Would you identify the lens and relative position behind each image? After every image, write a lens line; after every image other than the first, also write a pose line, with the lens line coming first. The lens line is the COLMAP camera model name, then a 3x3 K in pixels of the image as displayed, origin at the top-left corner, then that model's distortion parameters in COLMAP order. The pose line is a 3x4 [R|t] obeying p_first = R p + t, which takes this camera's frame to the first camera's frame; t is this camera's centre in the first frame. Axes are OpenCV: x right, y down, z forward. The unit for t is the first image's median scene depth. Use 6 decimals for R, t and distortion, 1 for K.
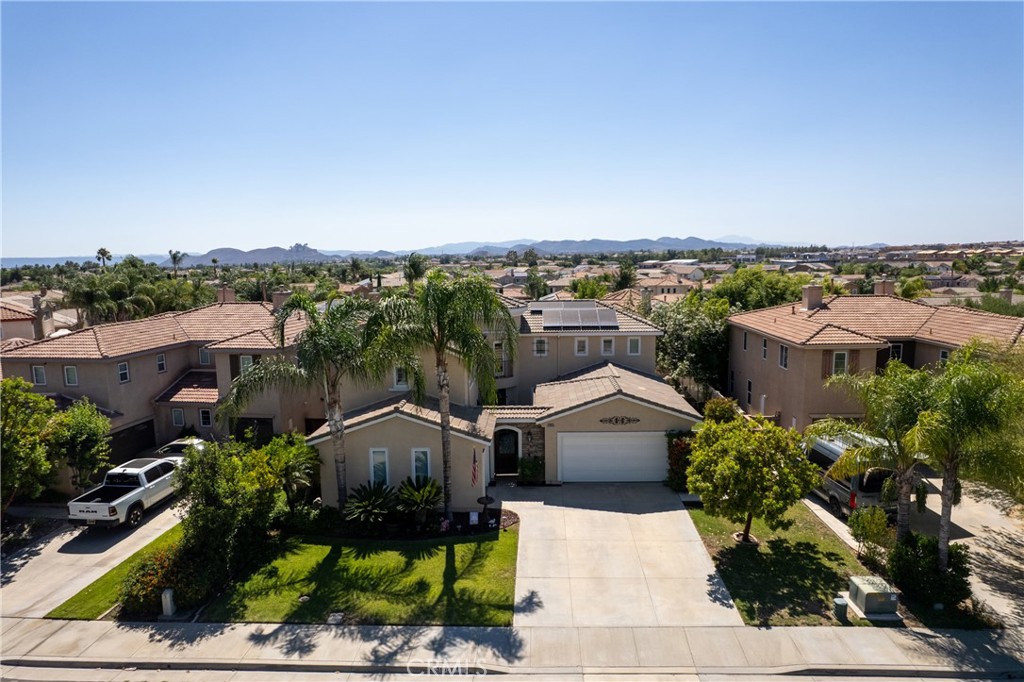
lens RADIAL K [[652.2, 0, 510.1], [0, 652.2, 346.5], [0, 0, 1]] dist [-0.082587, 0.076218]
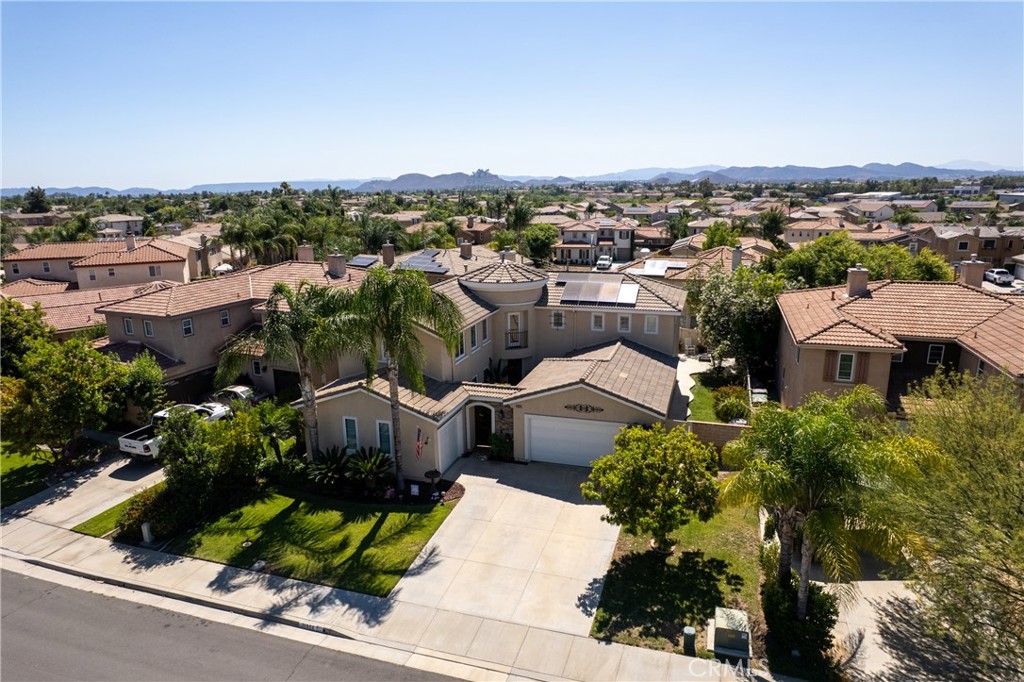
lens RADIAL K [[652.2, 0, 510.1], [0, 652.2, 346.5], [0, 0, 1]] dist [-0.082587, 0.076218]
pose [[0.963862, 0.067197, -0.257788, 0.365401], [-0.038524, 0.992652, 0.114710, -0.108961], [0.263601, -0.100634, 0.959368, 0.012427]]
